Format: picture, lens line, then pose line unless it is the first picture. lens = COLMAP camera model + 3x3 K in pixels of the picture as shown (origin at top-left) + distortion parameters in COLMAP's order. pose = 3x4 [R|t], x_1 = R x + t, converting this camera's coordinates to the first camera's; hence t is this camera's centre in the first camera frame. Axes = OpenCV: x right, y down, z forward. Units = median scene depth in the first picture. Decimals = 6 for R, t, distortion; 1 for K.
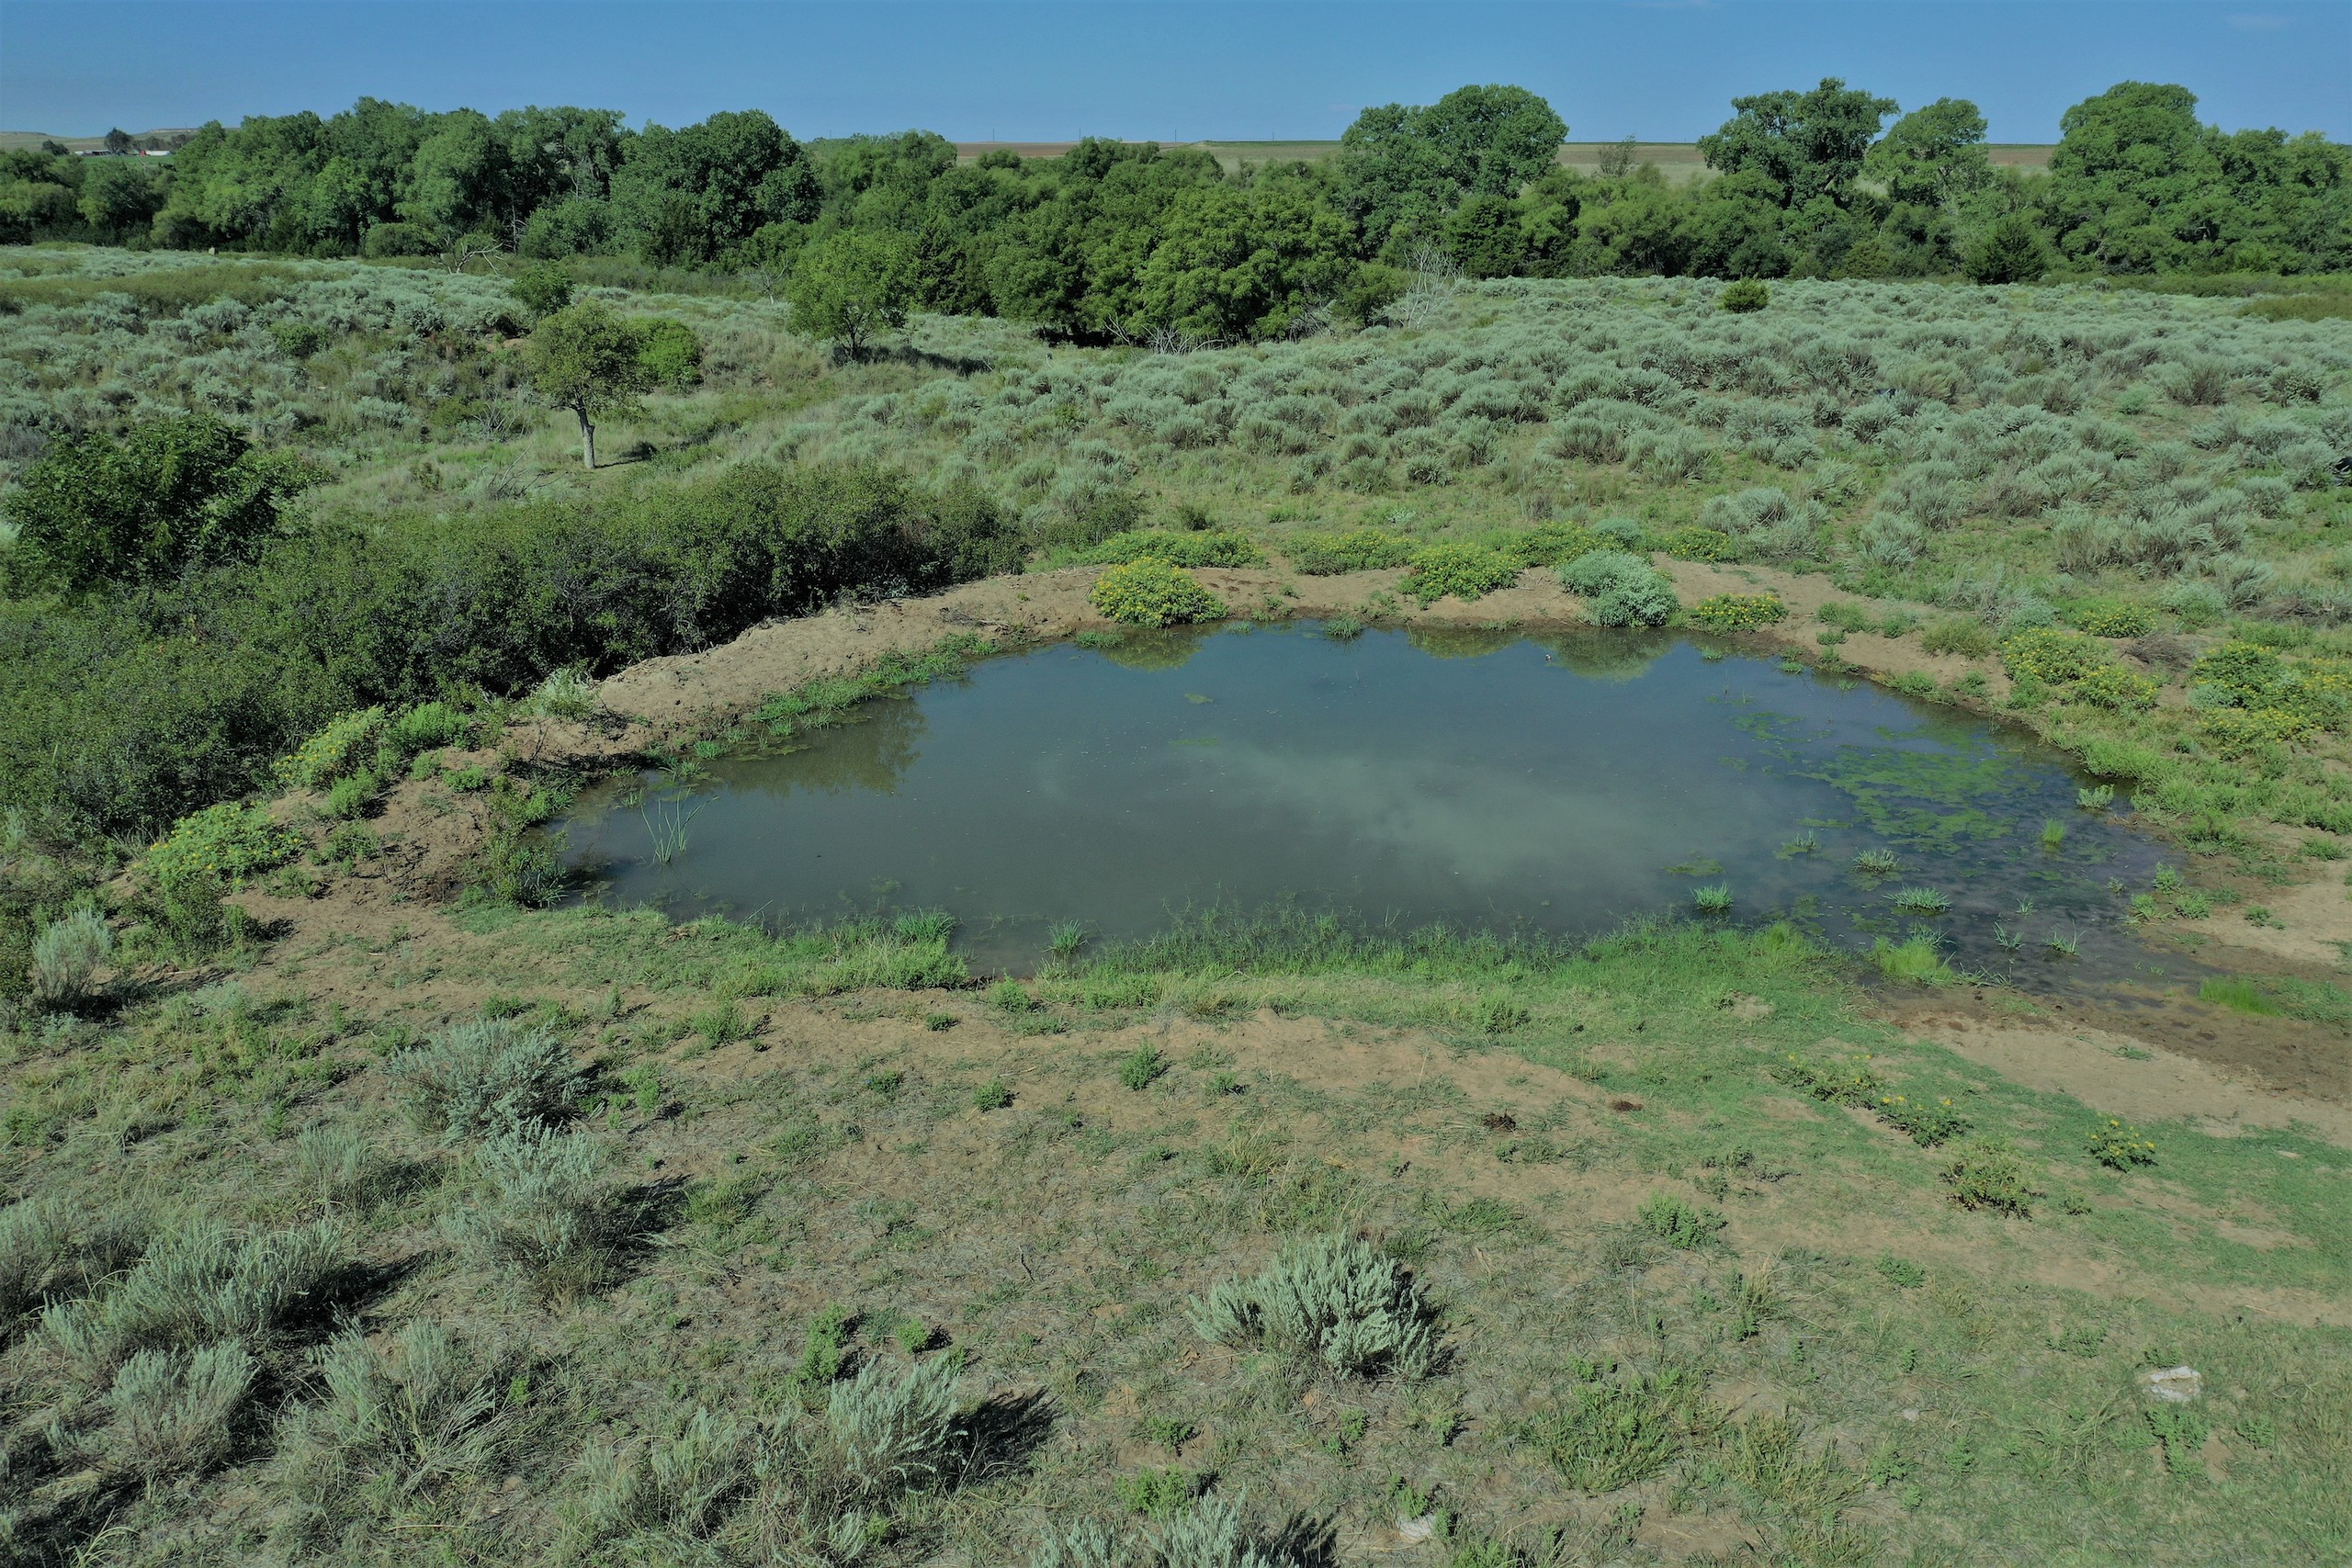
lens RADIAL K [[1919.3, 0, 1173.7], [0, 1919.3, 779.0], [0, 0, 1]] dist [0.003399, -0.004178]
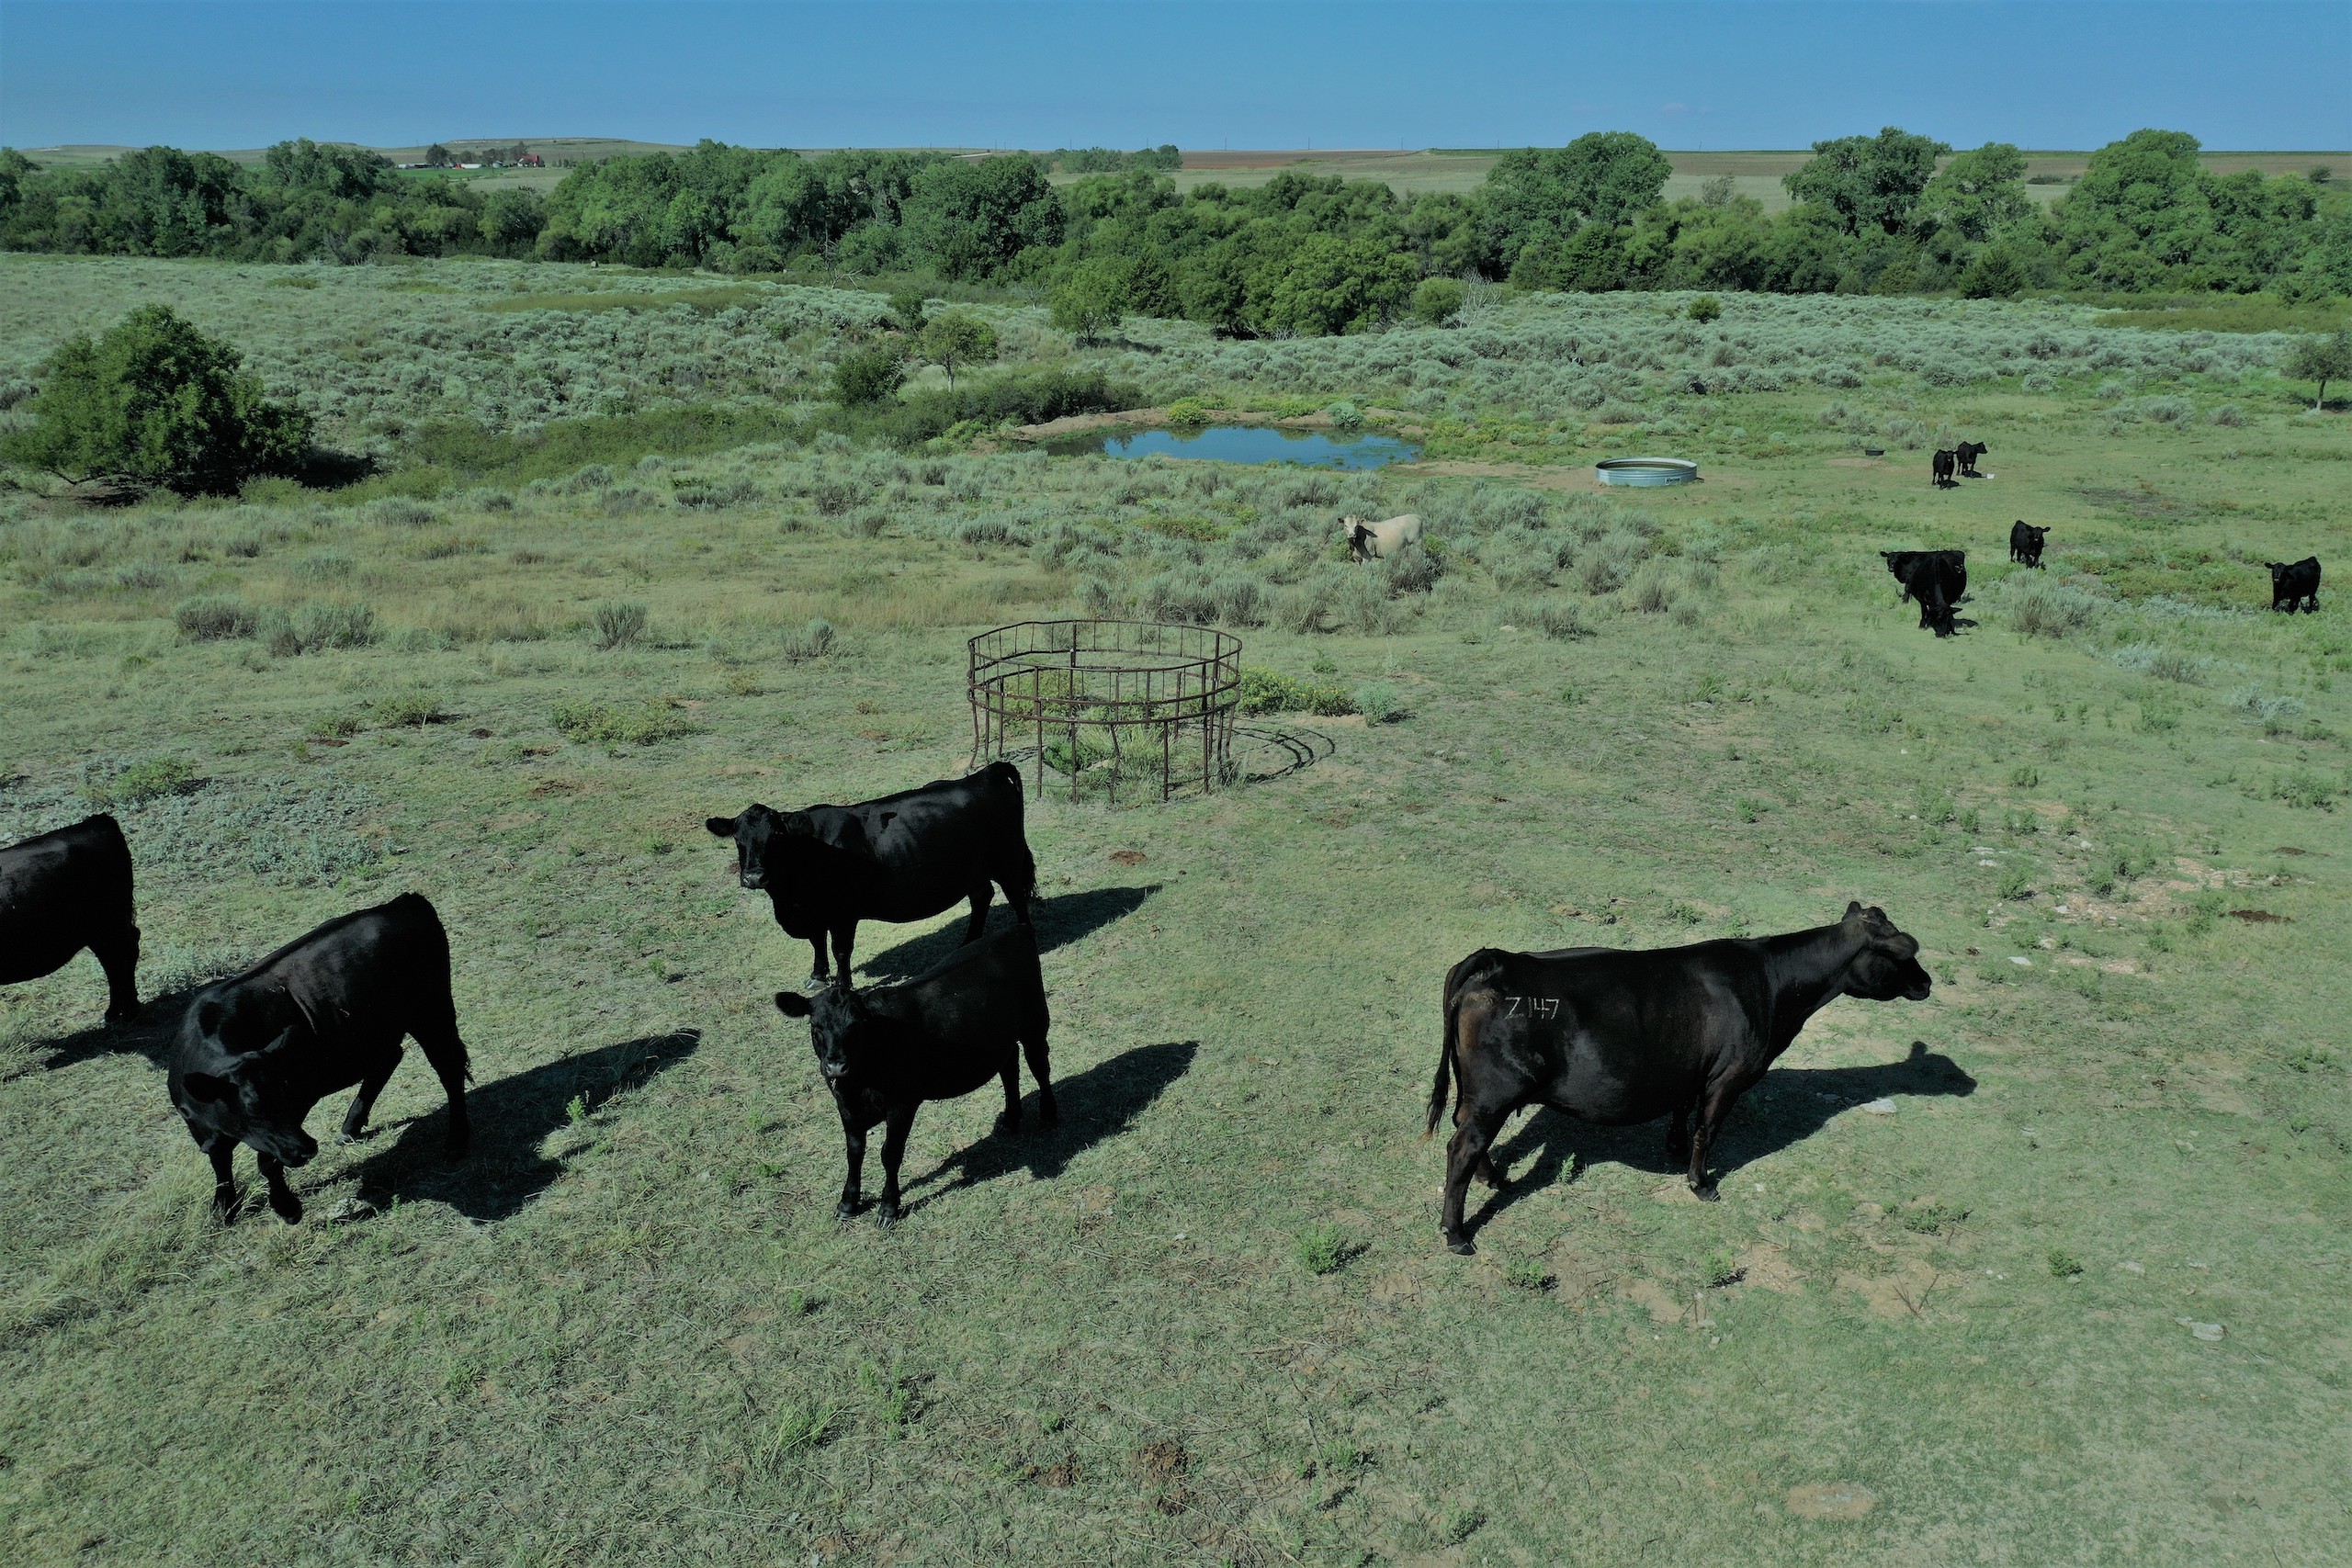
lens RADIAL K [[1919.3, 0, 1175.6], [0, 1919.3, 779.0], [0, 0, 1]] dist [0.003399, -0.004178]
pose [[0.993309, 0.032992, -0.110675, 0.073450], [-0.033119, 0.999451, 0.000692, 0.107765], [0.110638, 0.002978, 0.993856, -0.450779]]
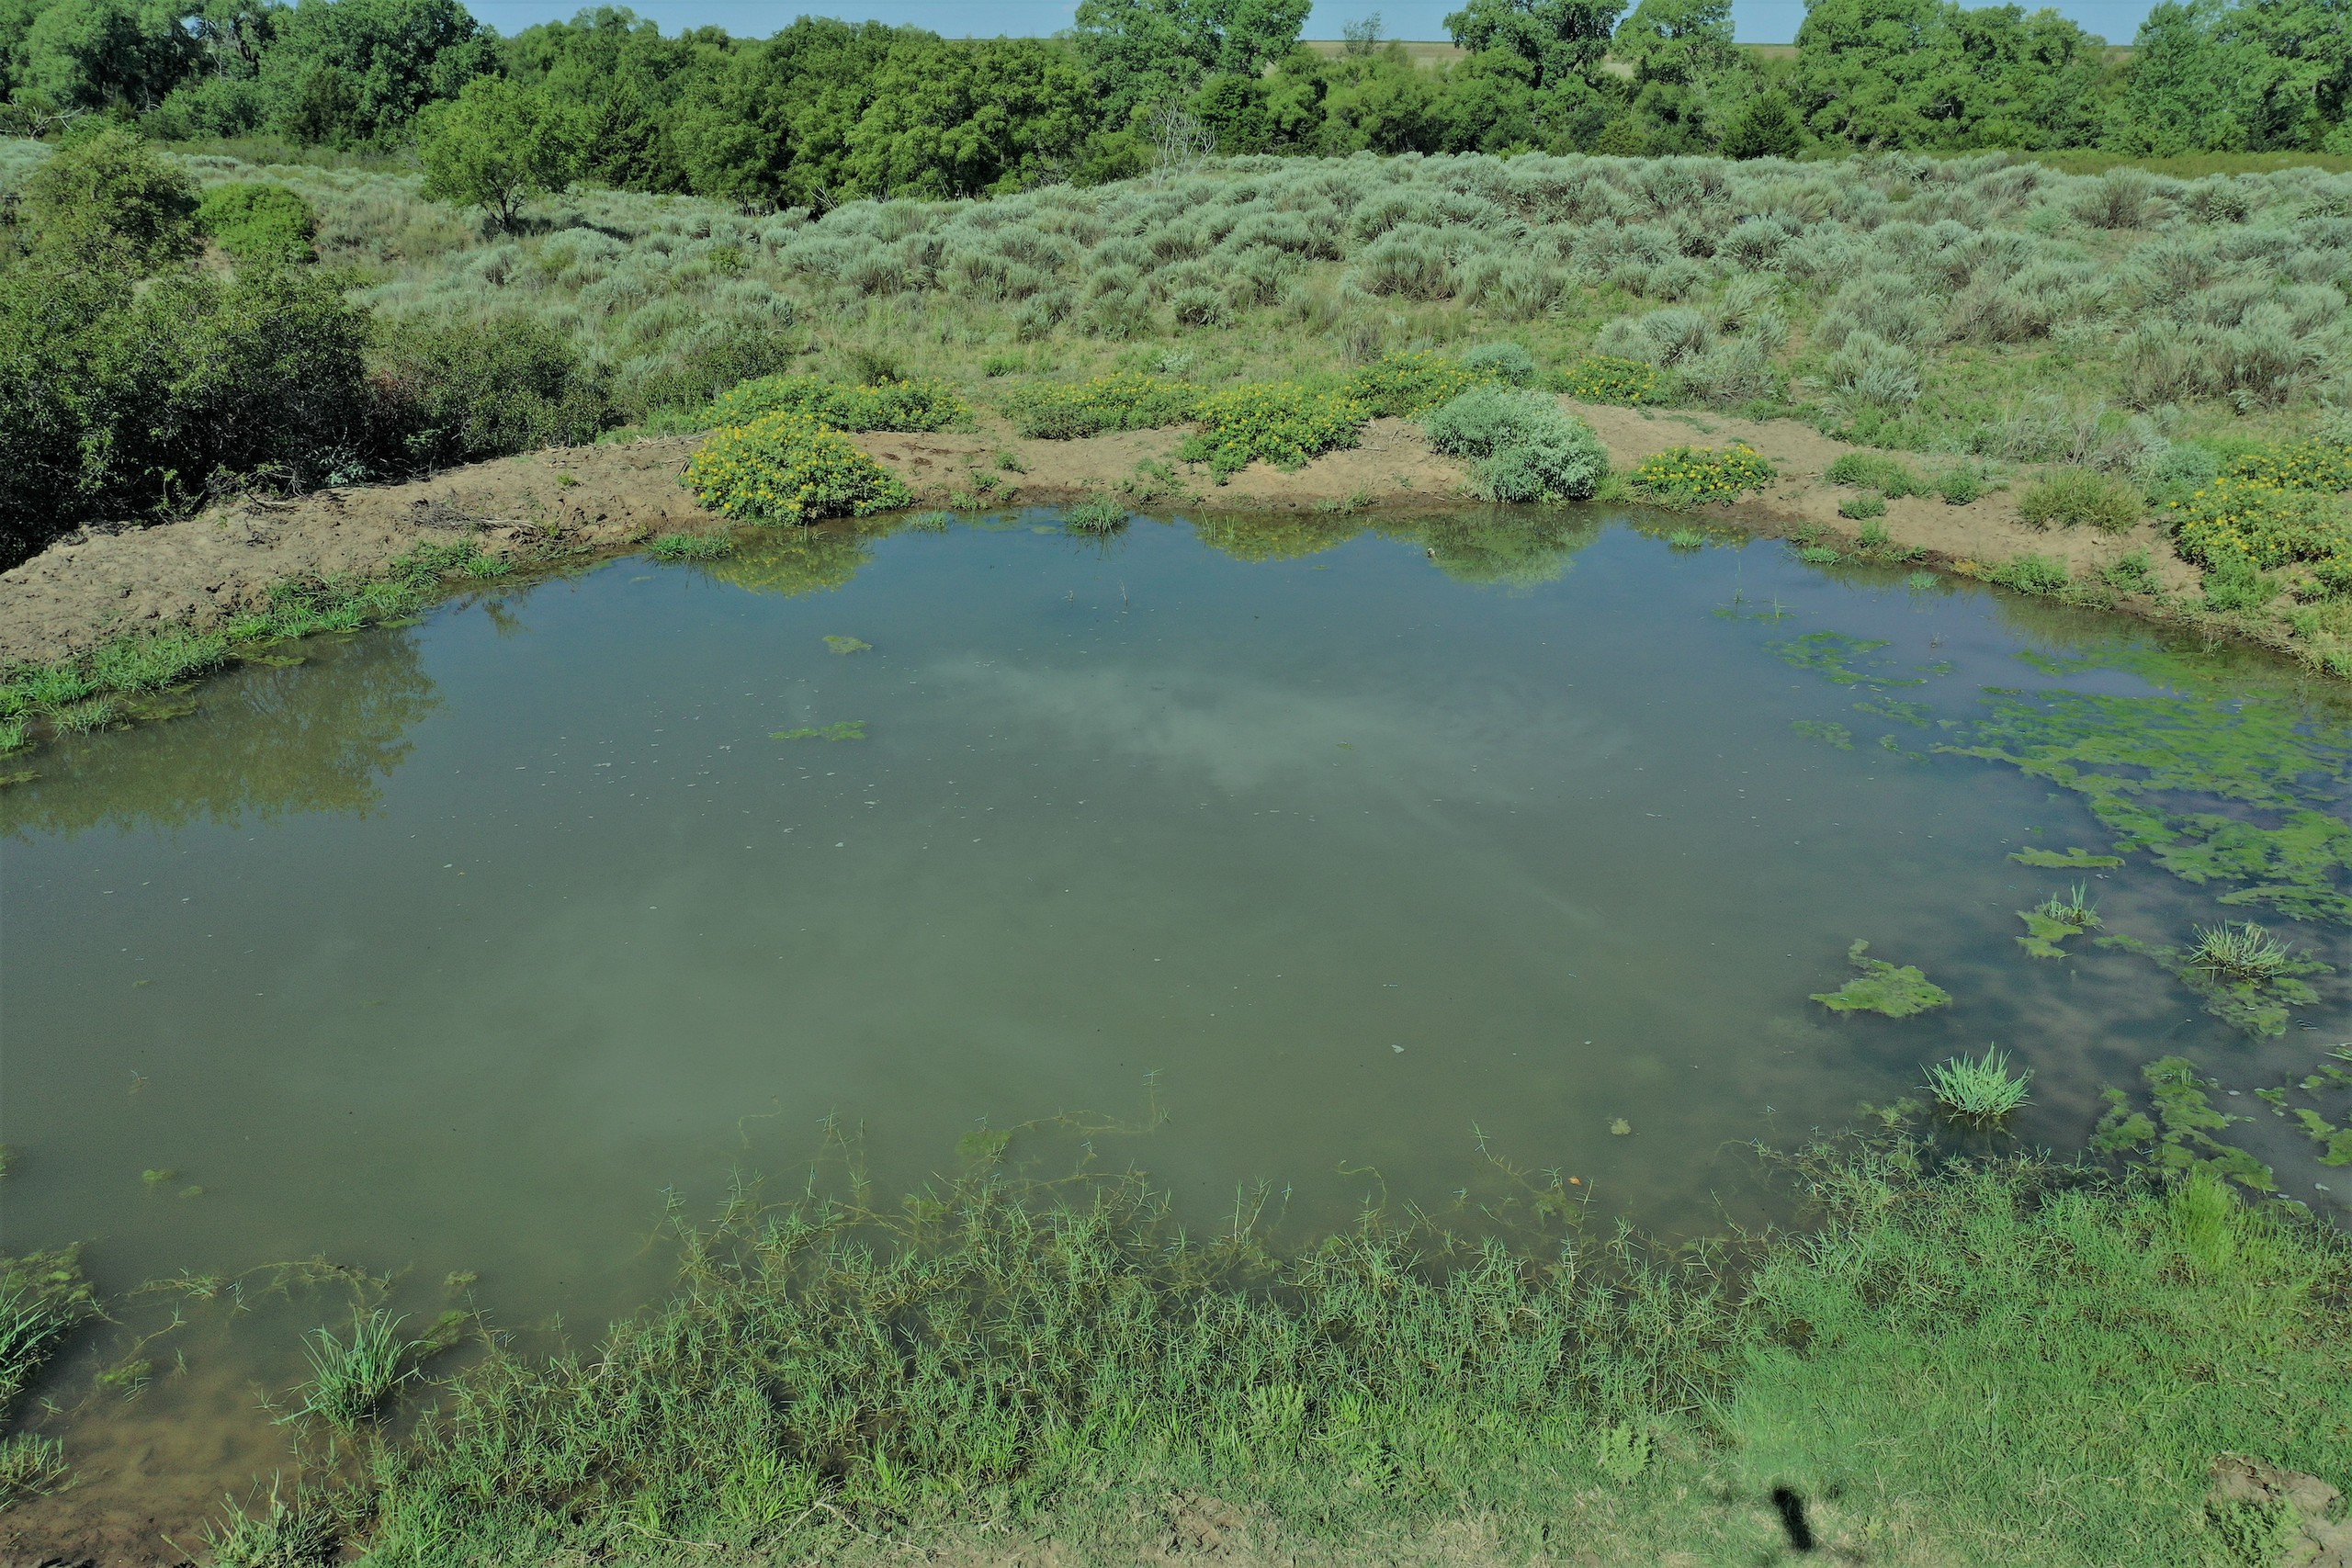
lens RADIAL K [[1919.3, 0, 1180.2], [0, 1919.3, 788.7], [0, 0, 1]] dist [0.003399, -0.004178]
pose [[0.991139, -0.046113, 0.124566, 0.007551], [0.039867, 0.997841, 0.052182, -0.004936], [-0.126704, -0.046754, 0.990838, 0.084647]]
